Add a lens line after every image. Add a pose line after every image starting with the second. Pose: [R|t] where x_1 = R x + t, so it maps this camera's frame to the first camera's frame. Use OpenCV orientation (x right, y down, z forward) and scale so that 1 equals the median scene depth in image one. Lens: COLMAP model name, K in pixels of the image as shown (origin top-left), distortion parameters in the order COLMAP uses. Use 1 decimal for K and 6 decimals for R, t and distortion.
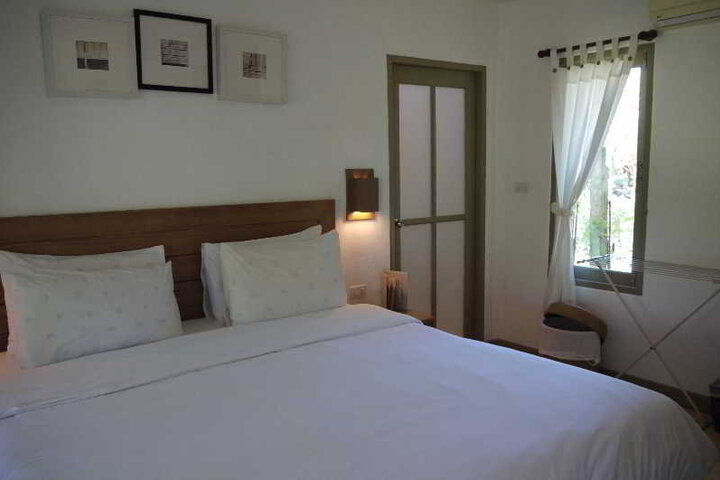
lens RADIAL K [[616.5, 0, 360.0], [0, 616.5, 240.0], [0, 0, 1]] dist [-0.002916, -0.079264]
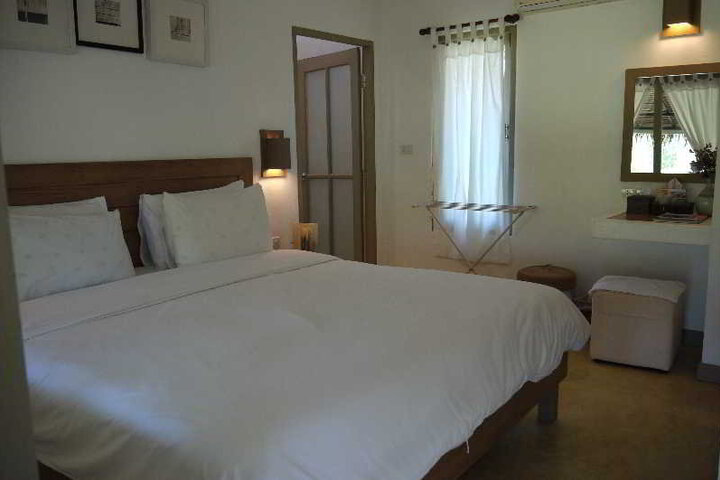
lens RADIAL K [[617.8, 0, 360.0], [0, 617.8, 240.0], [0, 0, 1]] dist [-0.003220, -0.002321]
pose [[0.969330, -0.035134, 0.243237, -0.128413], [0.027759, 0.999047, 0.033682, 0.049438], [-0.244189, -0.025897, 0.969382, -0.110128]]
